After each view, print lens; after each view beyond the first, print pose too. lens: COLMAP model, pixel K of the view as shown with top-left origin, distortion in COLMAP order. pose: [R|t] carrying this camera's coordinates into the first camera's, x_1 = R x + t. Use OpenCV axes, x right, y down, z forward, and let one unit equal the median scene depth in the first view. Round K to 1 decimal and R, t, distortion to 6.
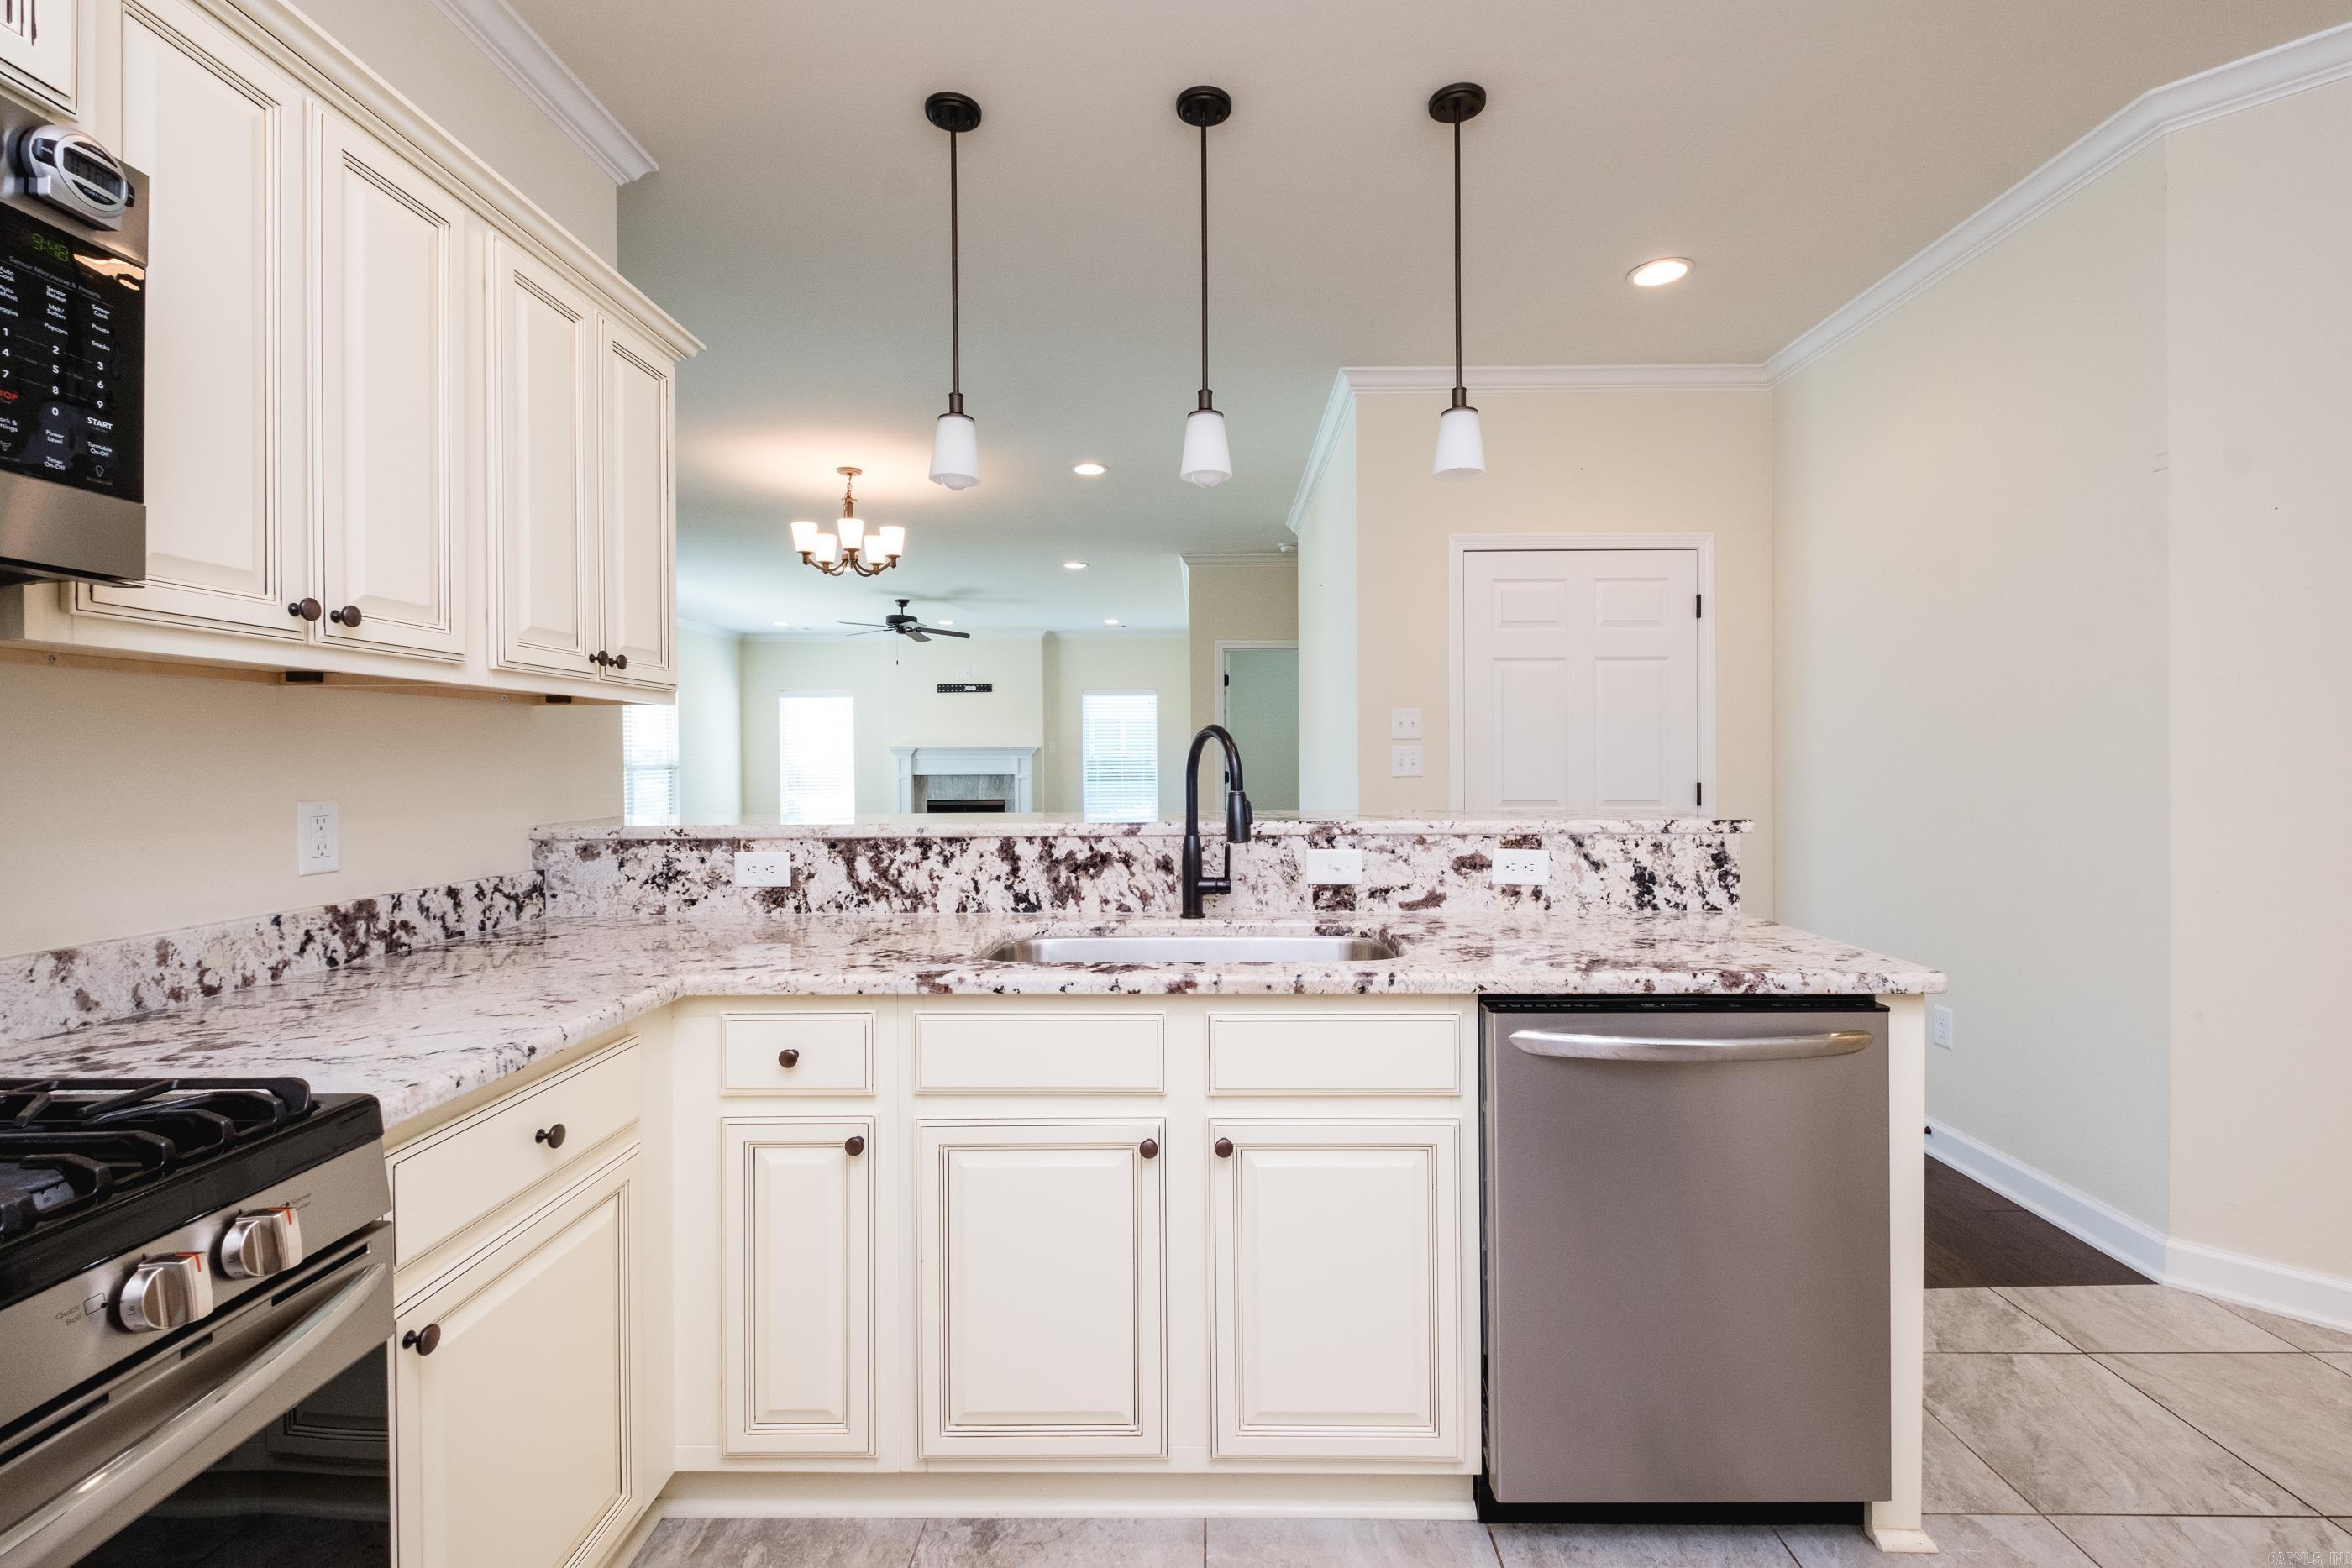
lens RADIAL K [[1040.8, 0, 1167.6], [0, 1040.8, 756.3], [0, 0, 1]] dist [0.001552, -0.000288]
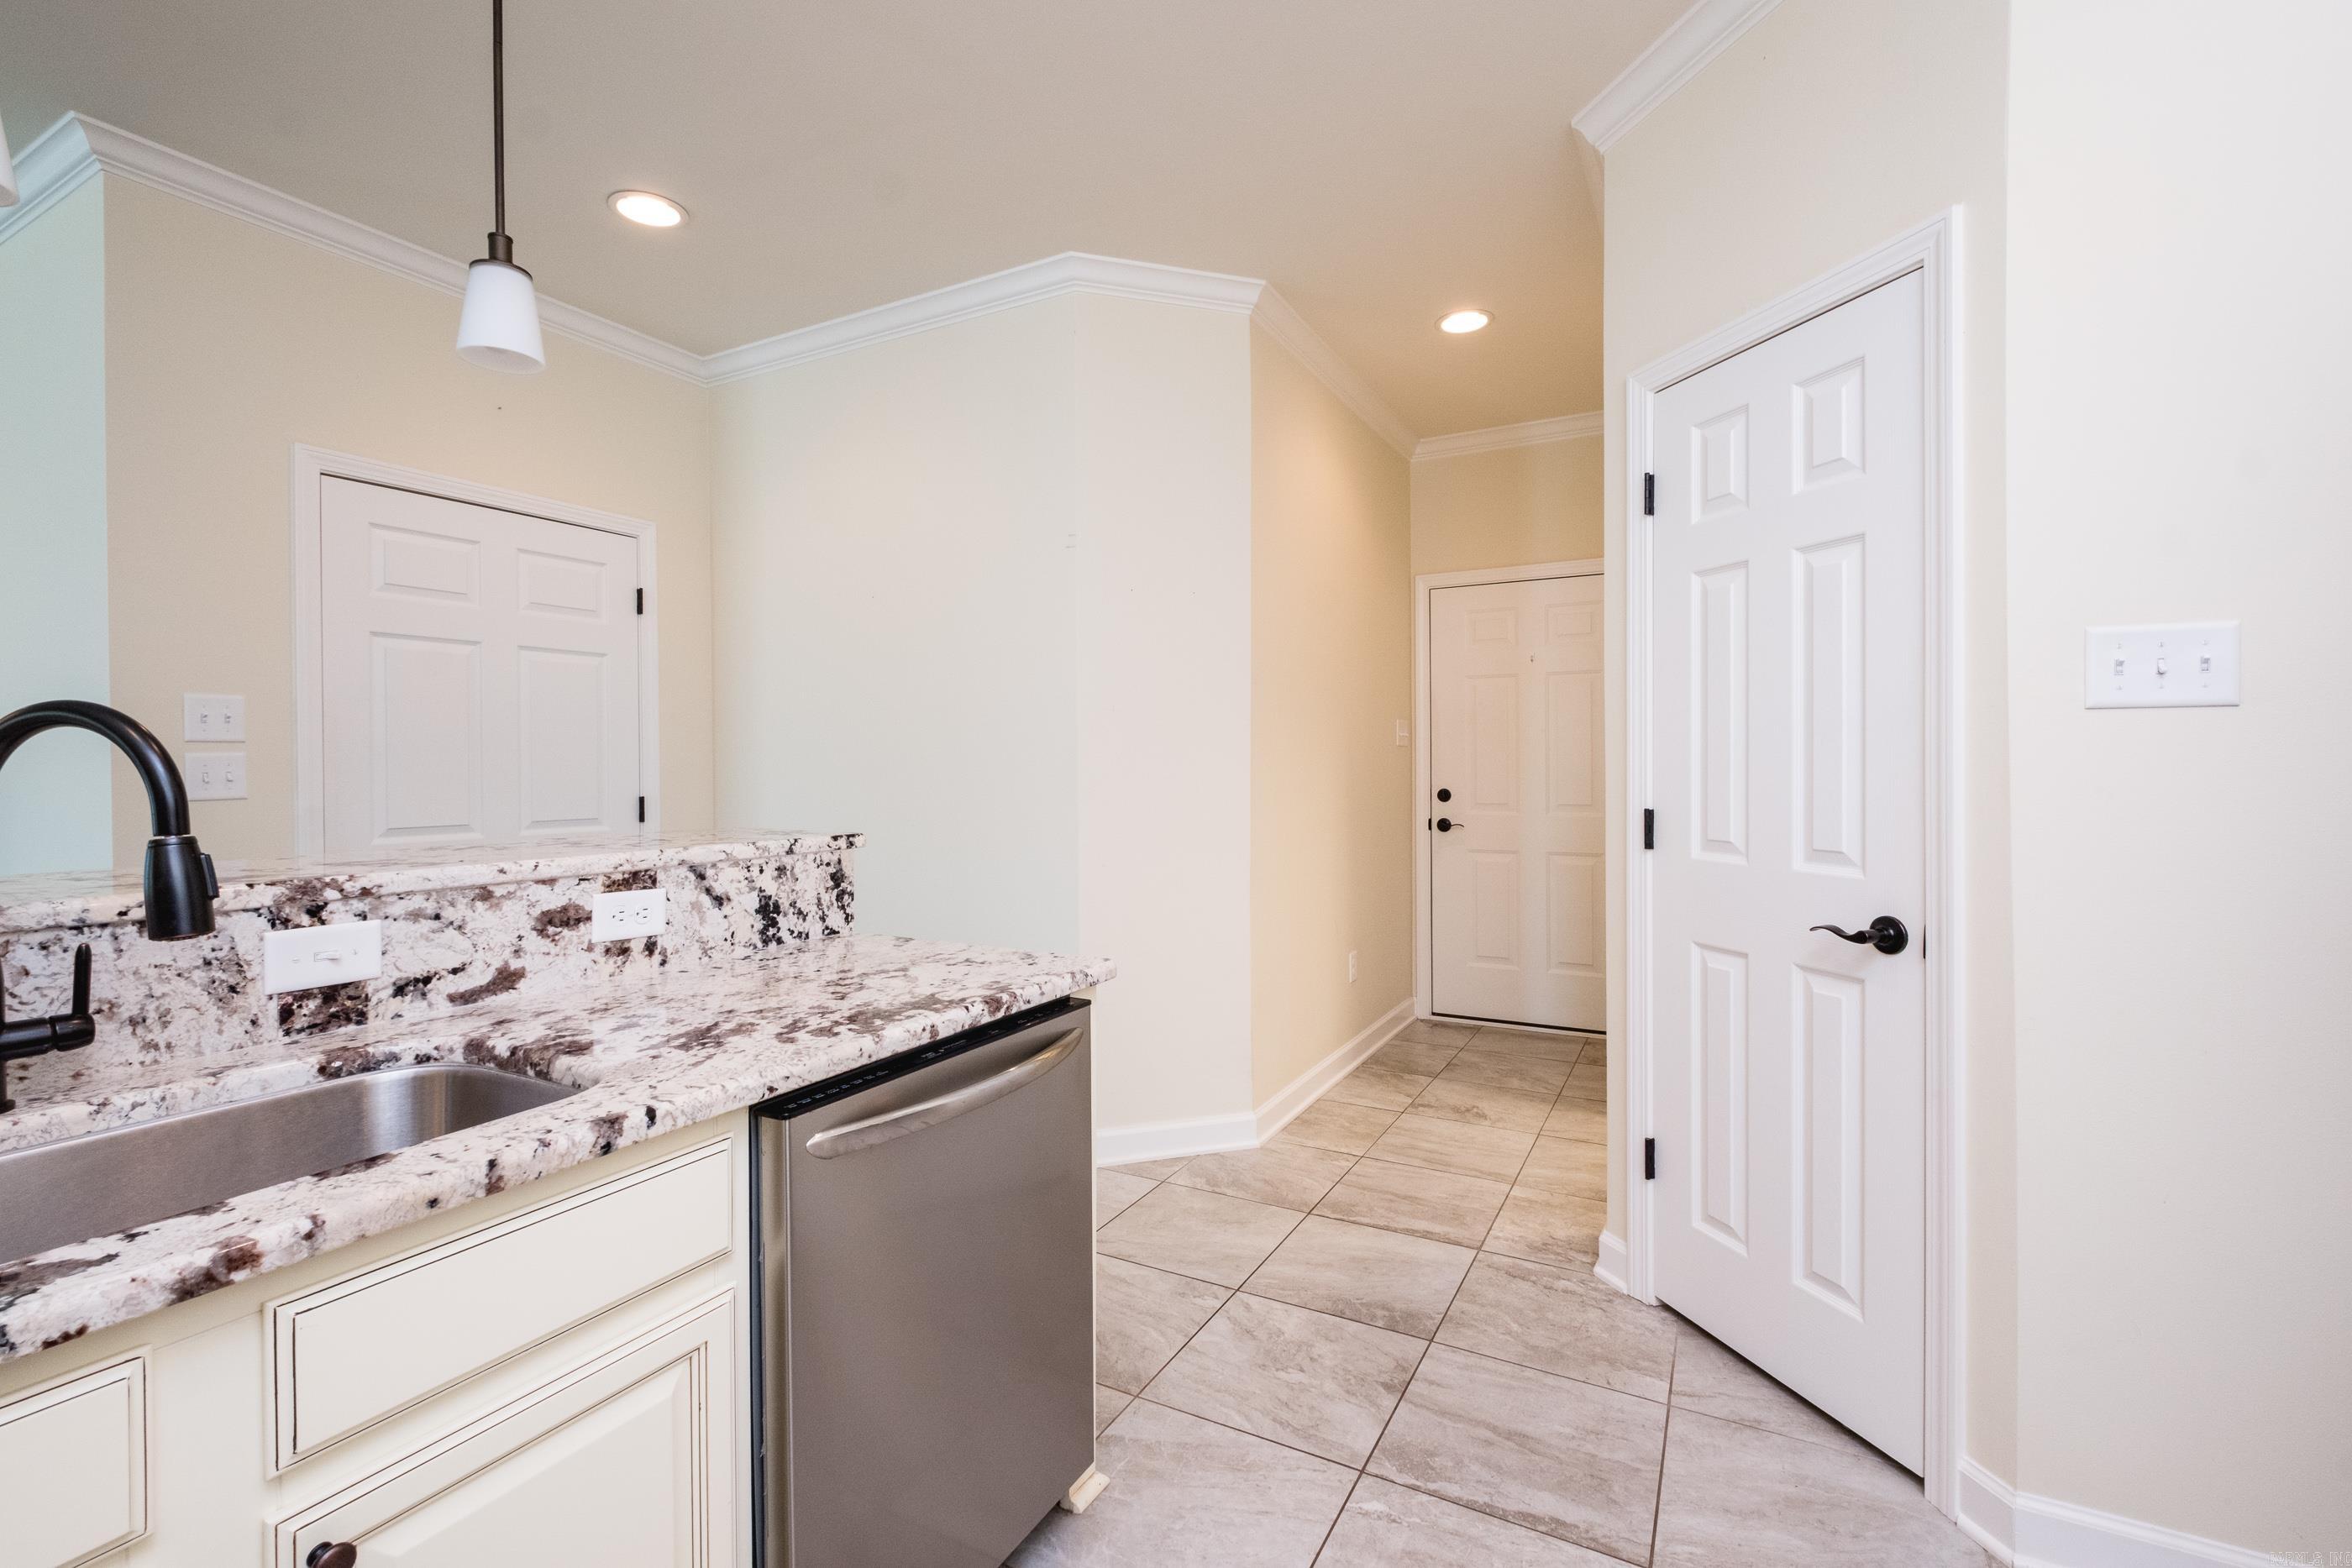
lens RADIAL K [[1030.4, 0, 1188.1], [0, 1030.4, 768.9], [0, 0, 1]] dist [0.013297, -0.009883]
pose [[0.436378, -0.002360, 0.899760, -0.154769], [0.002213, 0.999996, 0.001550, 0.001350], [-0.899761, 0.001315, 0.436382, 0.317529]]
